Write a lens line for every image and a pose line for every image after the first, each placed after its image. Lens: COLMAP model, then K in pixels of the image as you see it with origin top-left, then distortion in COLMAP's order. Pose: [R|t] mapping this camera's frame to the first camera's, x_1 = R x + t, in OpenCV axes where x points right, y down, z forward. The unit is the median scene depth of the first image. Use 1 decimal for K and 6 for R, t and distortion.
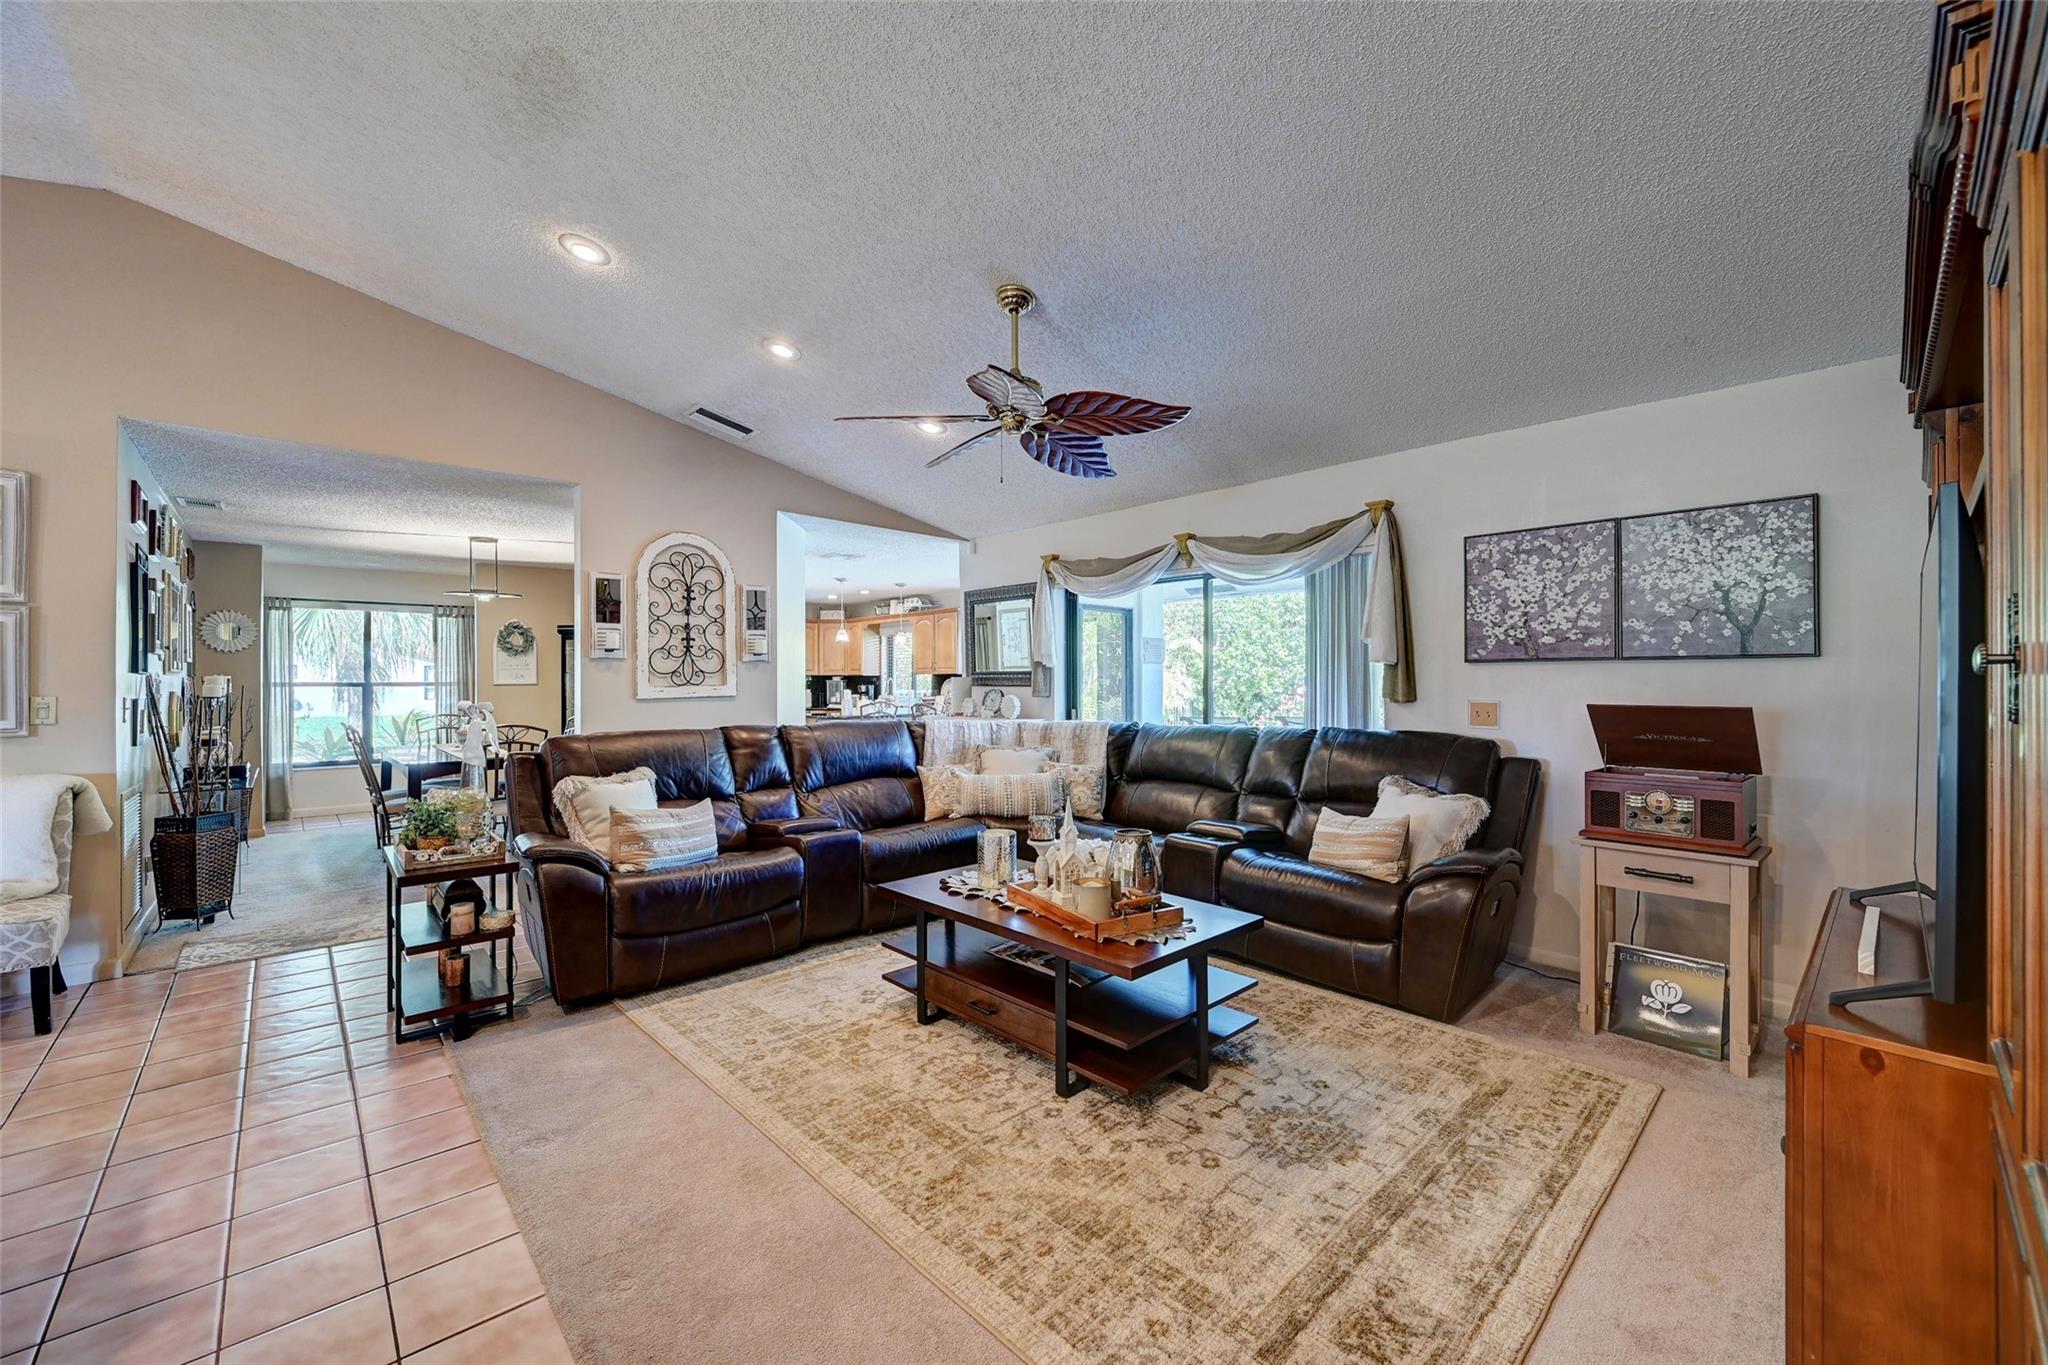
lens RADIAL K [[816.7, 0, 1014.2], [0, 816.7, 675.6], [0, 0, 1]] dist [-0.001343, 0.000310]
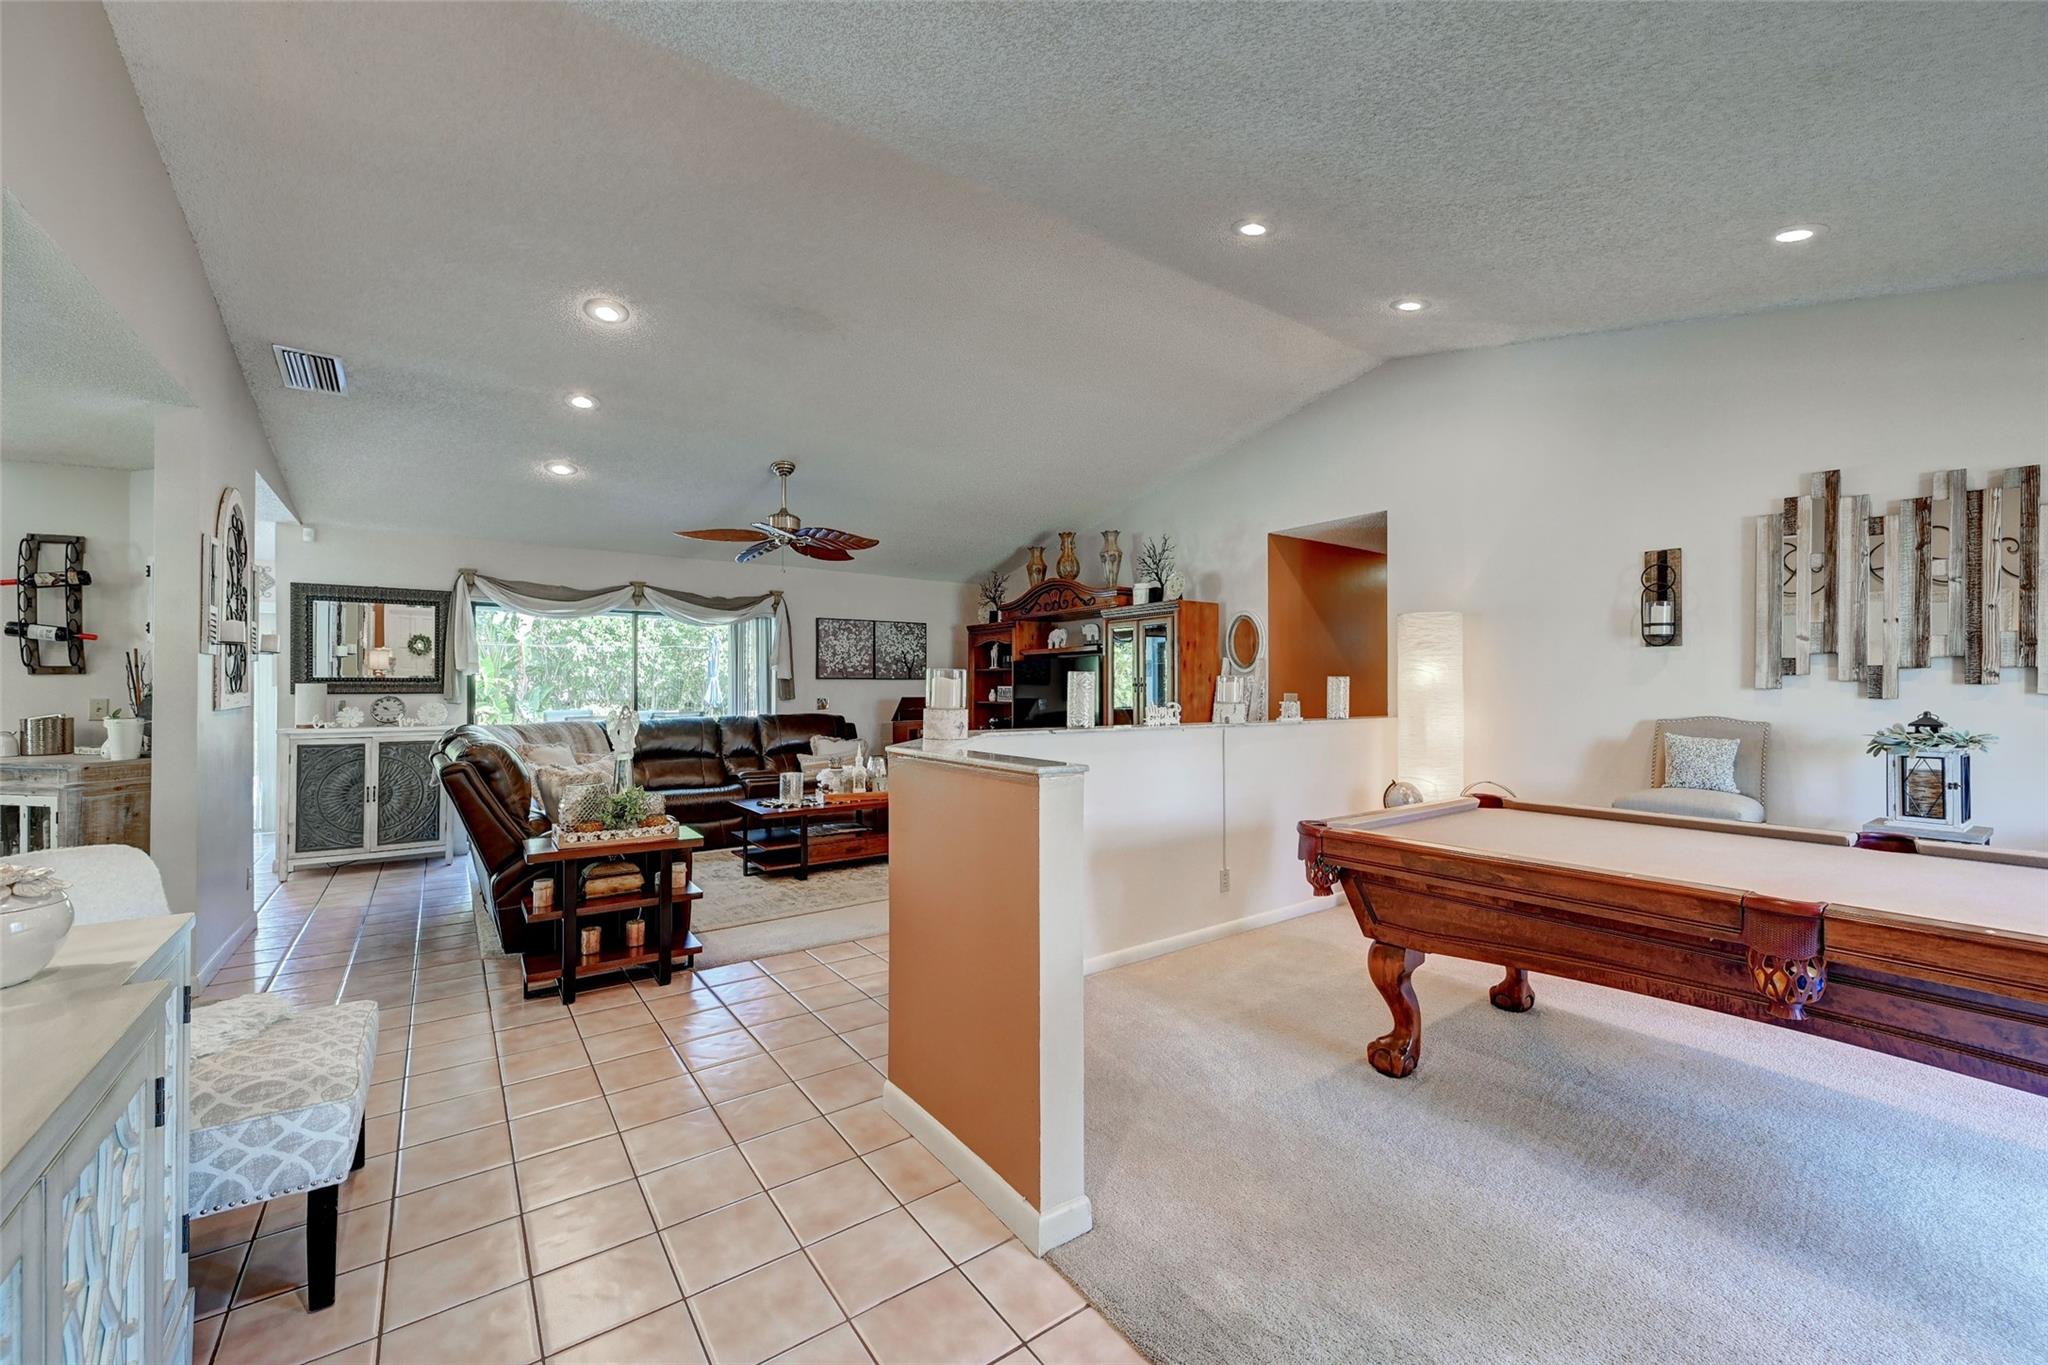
lens RADIAL K [[816.7, 0, 1030.6], [0, 816.7, 682.7], [0, 0, 1]] dist [-0.001343, 0.000310]
pose [[0.105814, 0.009098, 0.994344, -1.410583], [-0.004453, 0.999952, -0.008676, 0.008268], [-0.994376, -0.003510, 0.105850, 0.250872]]
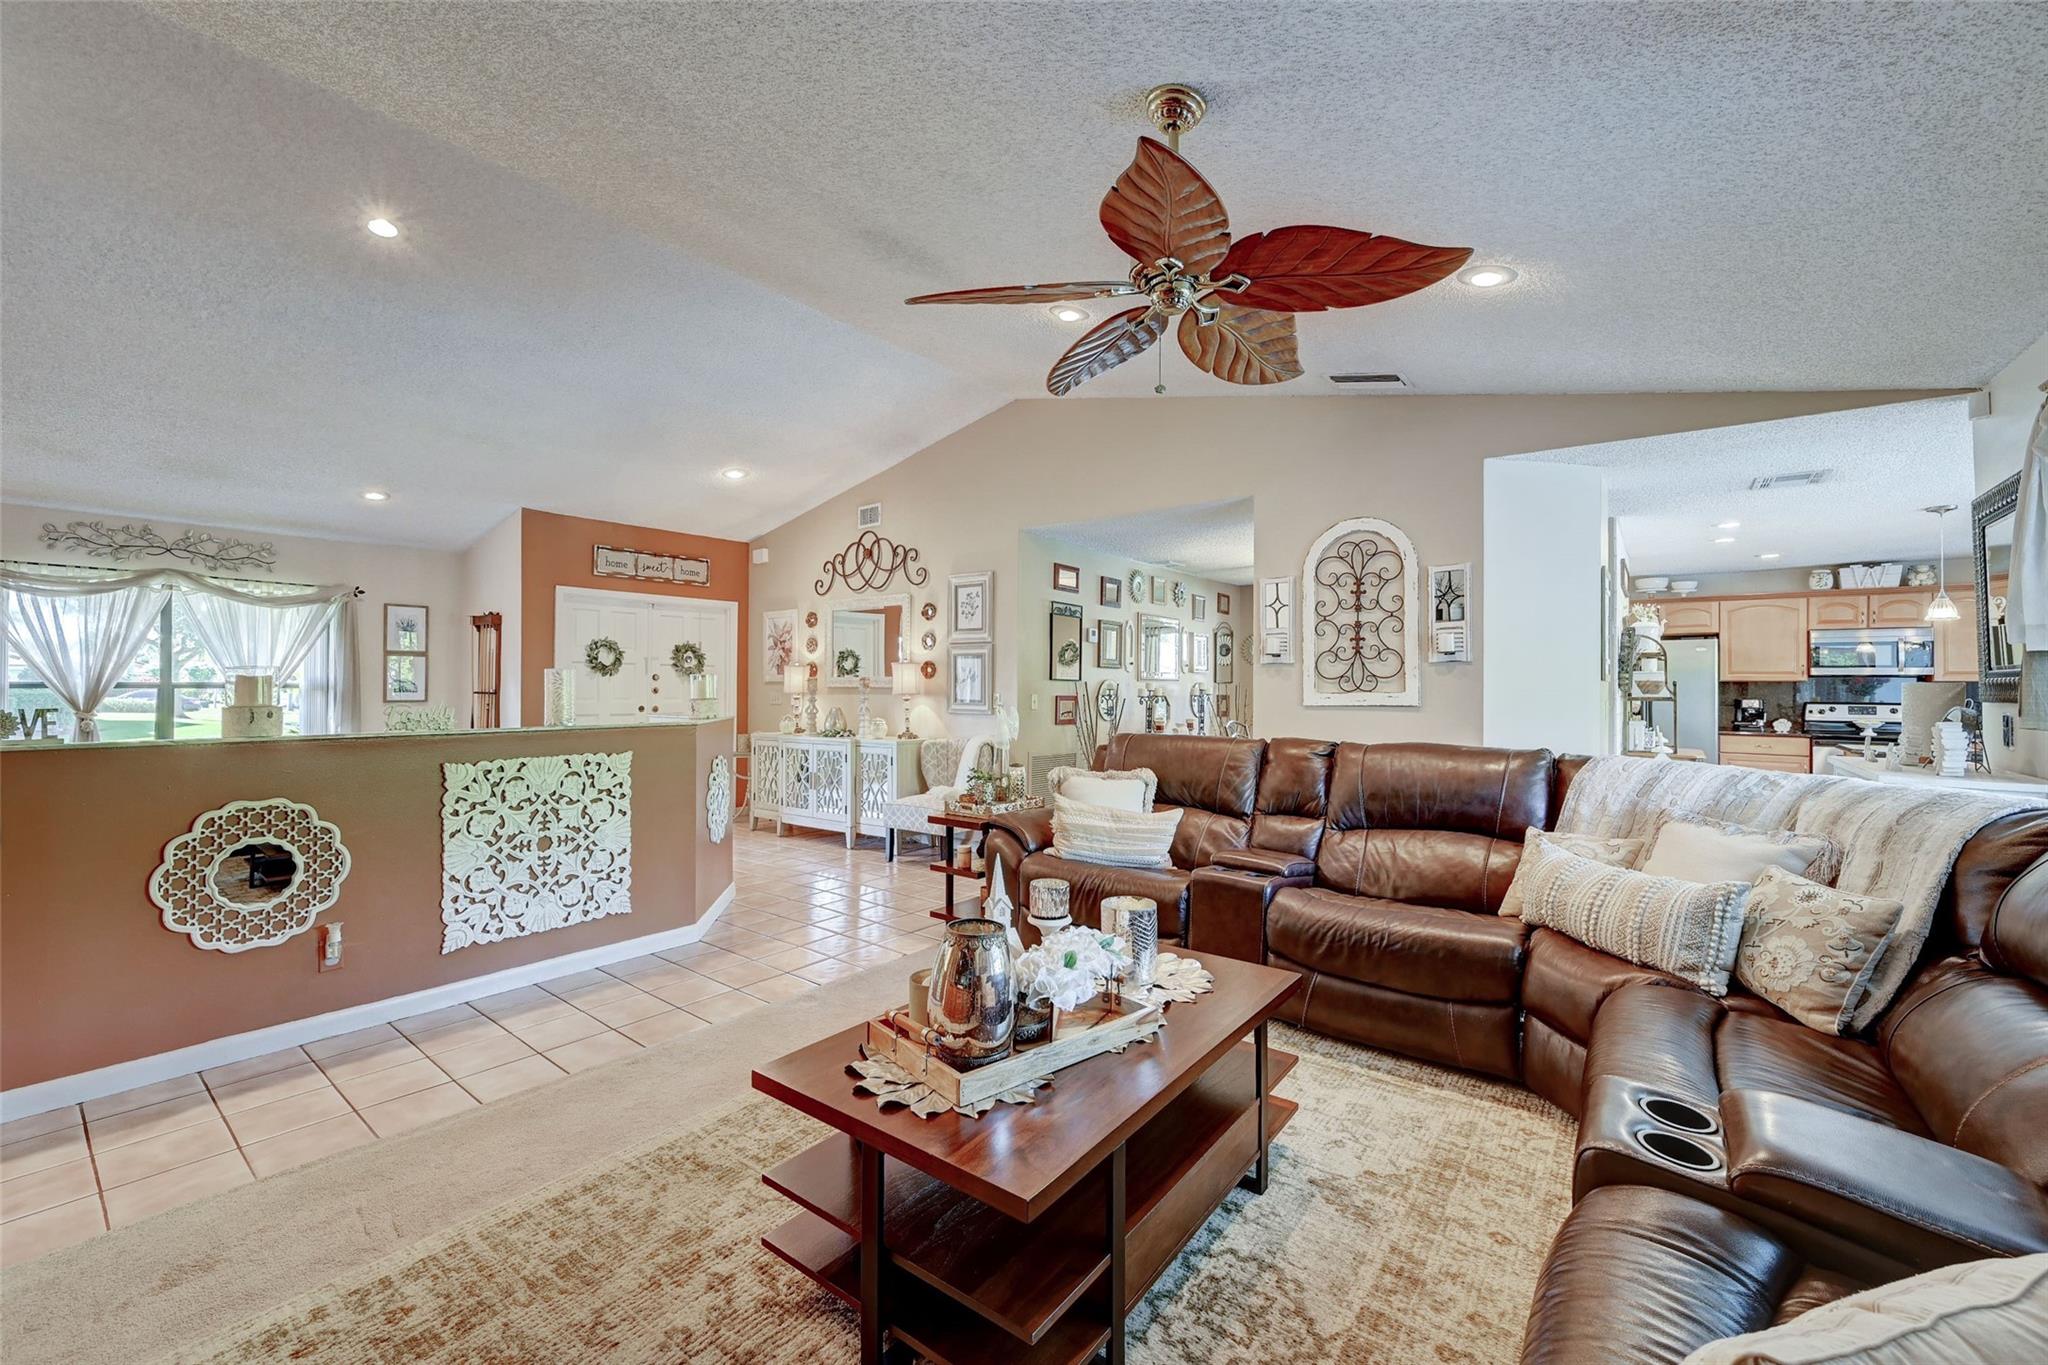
lens RADIAL K [[816.7, 0, 1014.5], [0, 816.7, 683.0], [0, 0, 1]] dist [-0.001343, 0.000310]
pose [[0.164022, 0.003614, -0.986450, 0.541607], [0.003170, 0.999986, 0.004191, -0.002866], [0.986452, -0.003815, 0.164009, 0.655364]]
